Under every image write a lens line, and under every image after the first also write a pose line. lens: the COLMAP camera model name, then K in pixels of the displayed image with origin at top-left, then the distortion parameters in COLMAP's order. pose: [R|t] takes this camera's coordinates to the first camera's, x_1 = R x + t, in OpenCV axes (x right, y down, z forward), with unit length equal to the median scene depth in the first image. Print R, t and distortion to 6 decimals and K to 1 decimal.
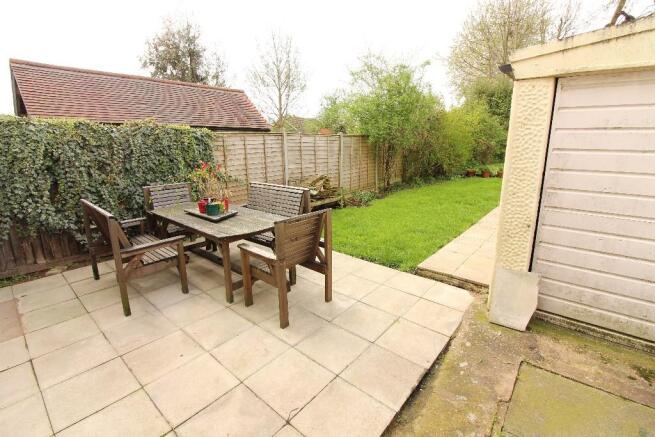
lens RADIAL K [[303.1, 0, 332.0], [0, 303.1, 207.7], [0, 0, 1]] dist [-0.001812, -0.012147]
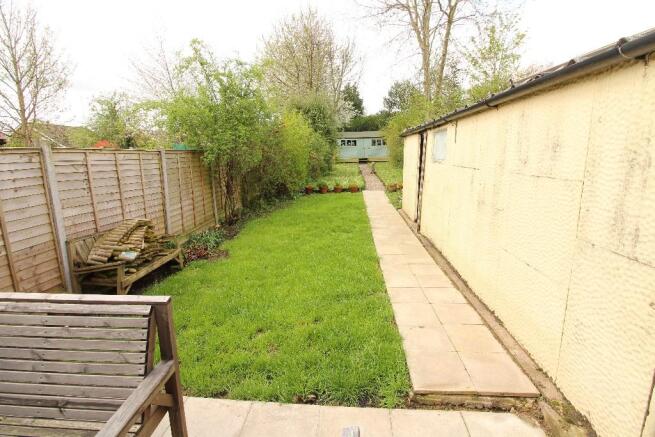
lens RADIAL K [[303.1, 0, 332.0], [0, 303.1, 207.7], [0, 0, 1]] dist [-0.001812, -0.012147]
pose [[0.810049, -0.106371, 0.576633, -0.056816], [0.131138, 0.991363, -0.001345, -0.071654], [-0.571509, 0.076708, 0.817002, 0.279412]]
